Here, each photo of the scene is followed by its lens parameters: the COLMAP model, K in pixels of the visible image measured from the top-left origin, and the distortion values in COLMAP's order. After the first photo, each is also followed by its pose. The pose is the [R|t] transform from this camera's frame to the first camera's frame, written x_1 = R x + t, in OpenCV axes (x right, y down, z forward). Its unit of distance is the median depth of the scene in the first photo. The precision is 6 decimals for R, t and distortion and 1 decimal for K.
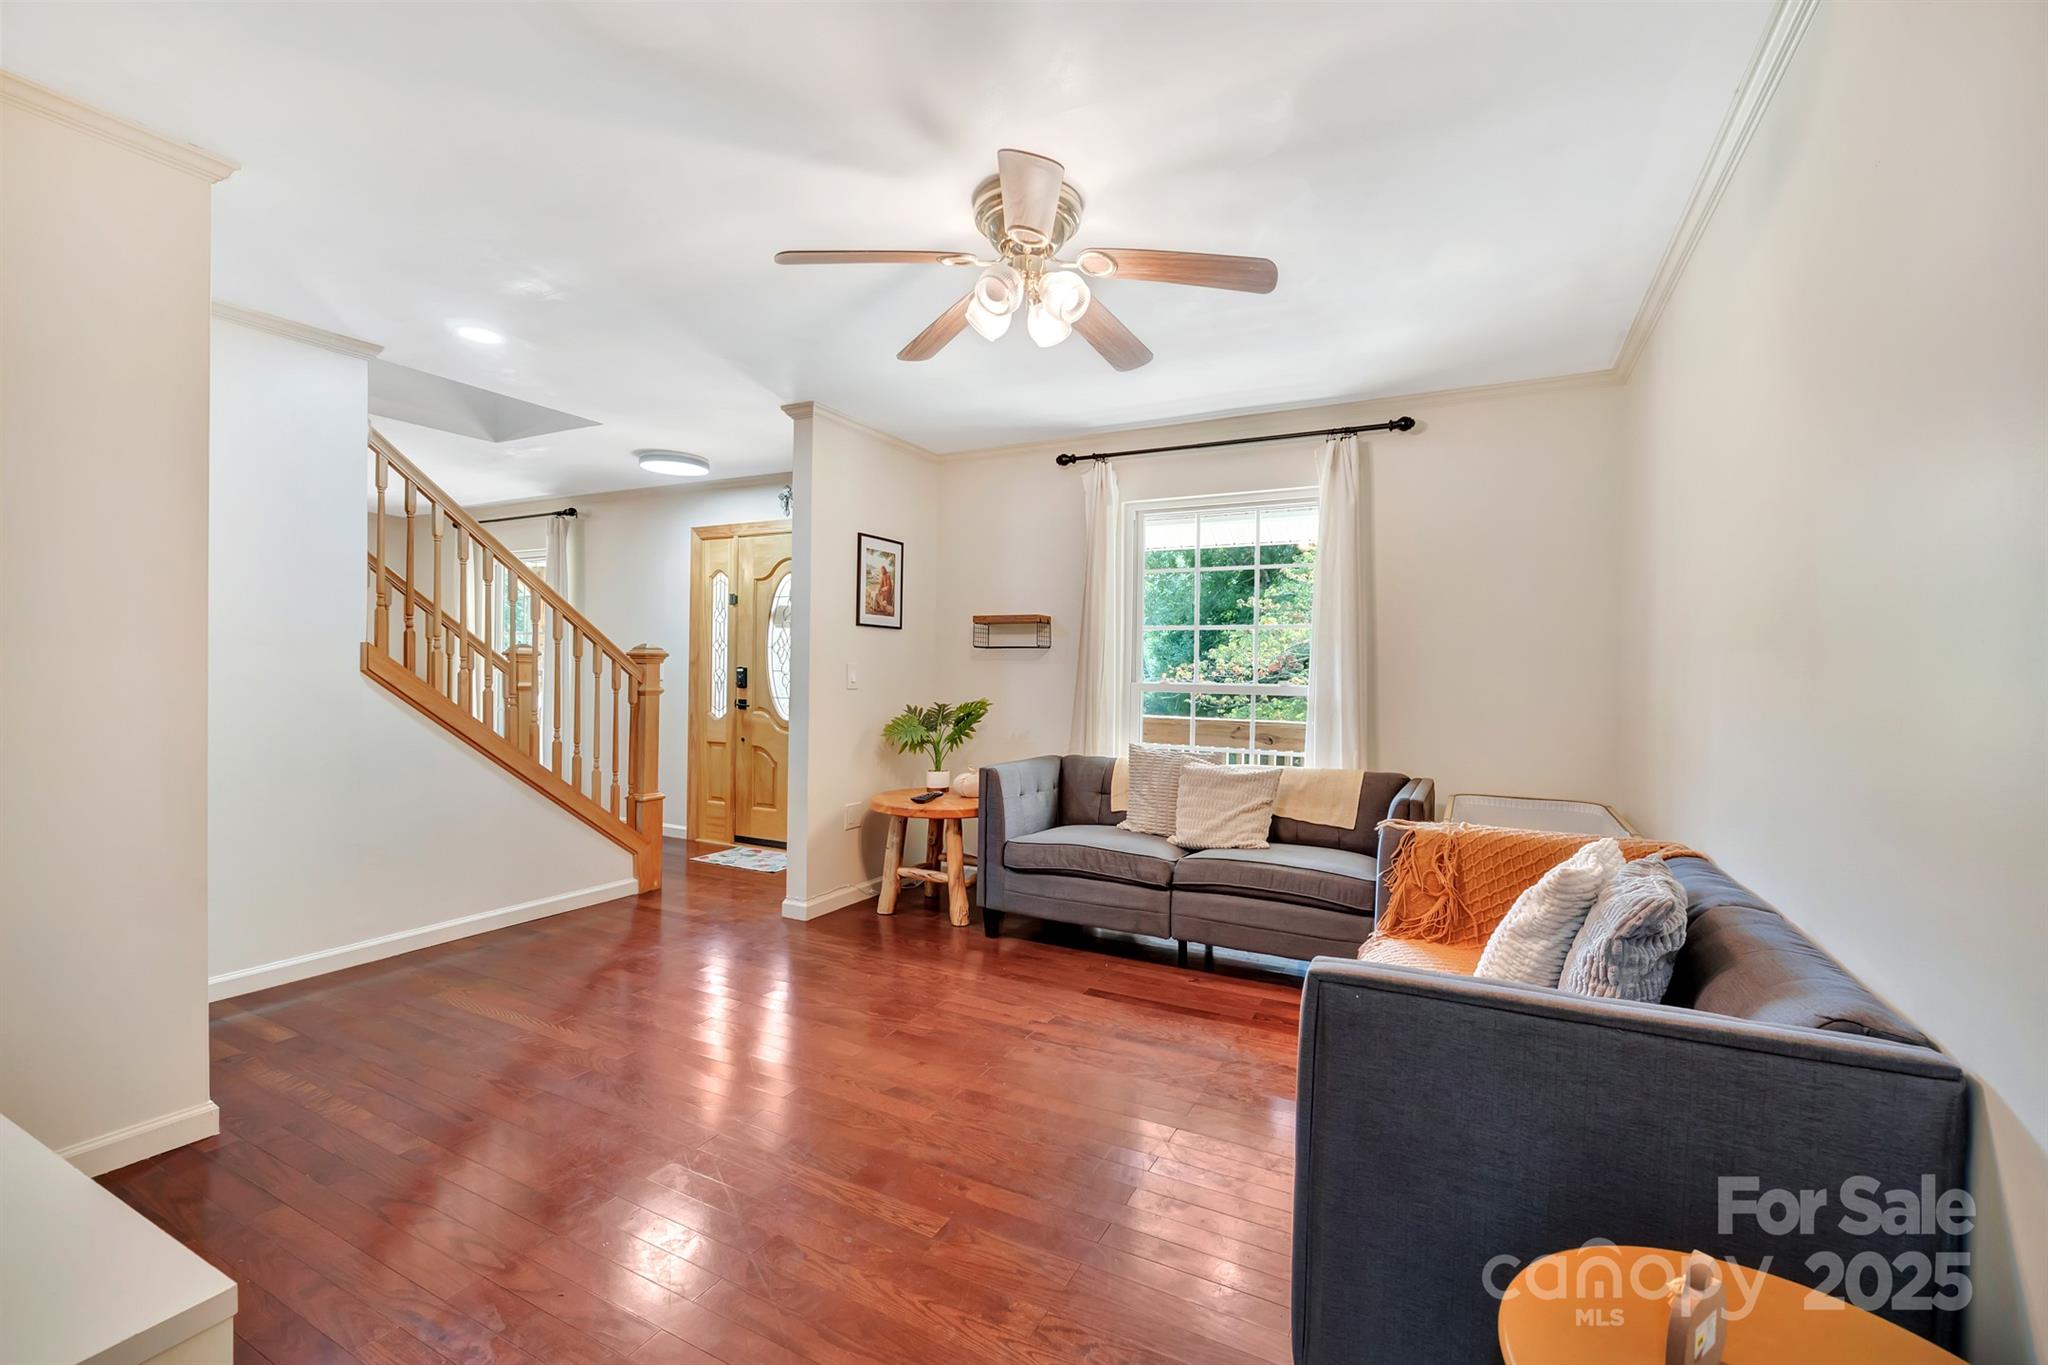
lens RADIAL K [[871.0, 0, 1024.1], [0, 871.0, 667.9], [0, 0, 1]] dist [-0.003882, -0.001044]
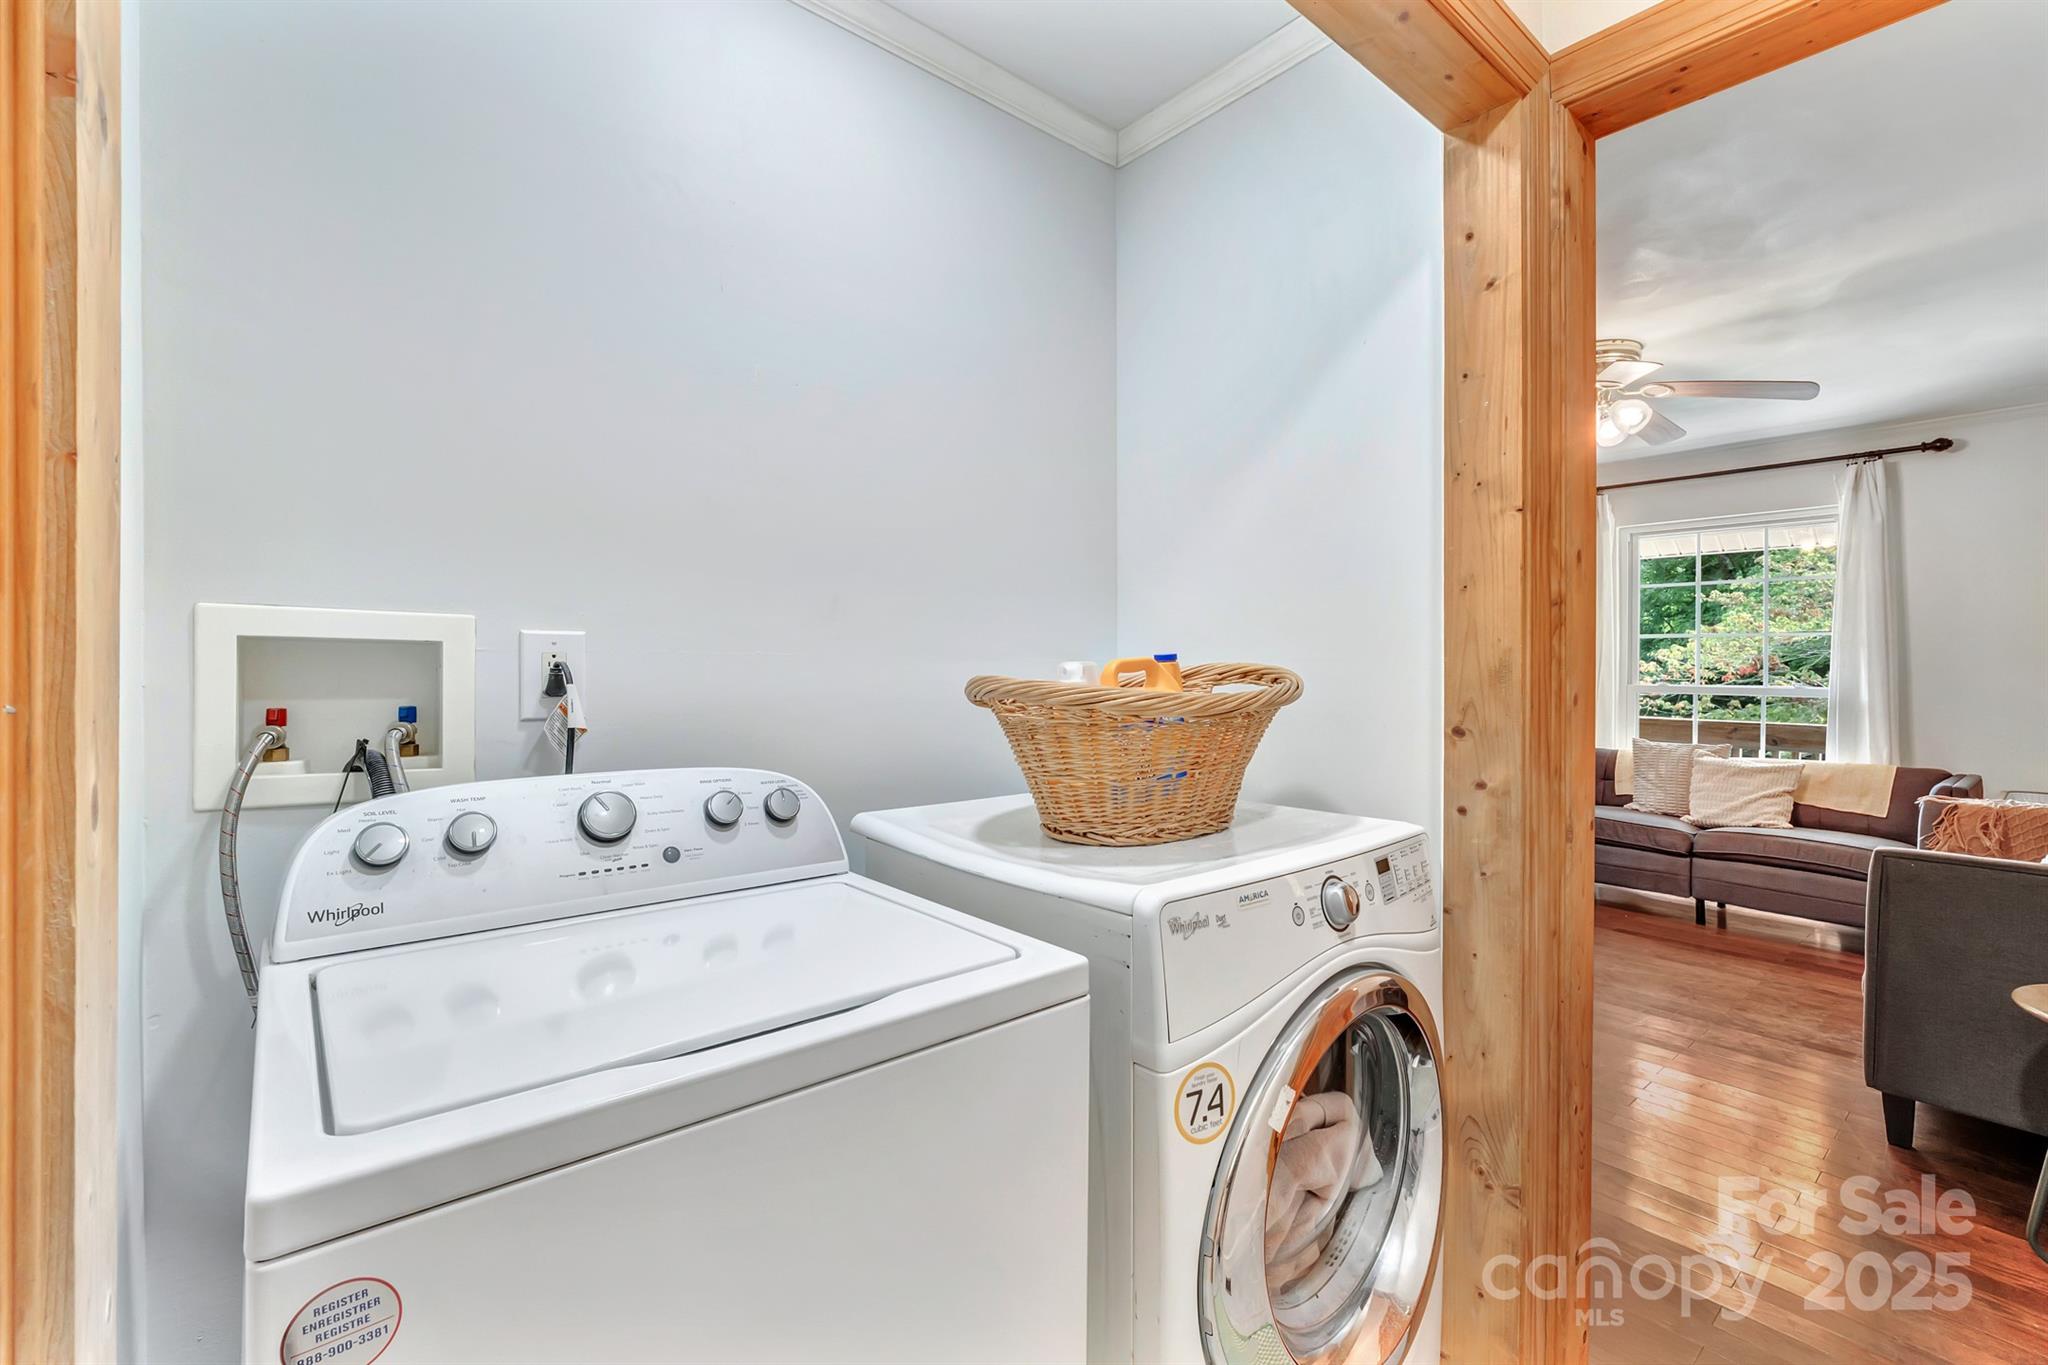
lens RADIAL K [[871.0, 0, 1024.1], [0, 871.0, 667.9], [0, 0, 1]] dist [-0.003882, -0.001044]
pose [[0.920592, -0.008997, -0.390423, -0.196892], [0.006990, 0.999954, -0.006563, -0.005459], [0.390464, 0.003313, 0.920612, -0.441508]]
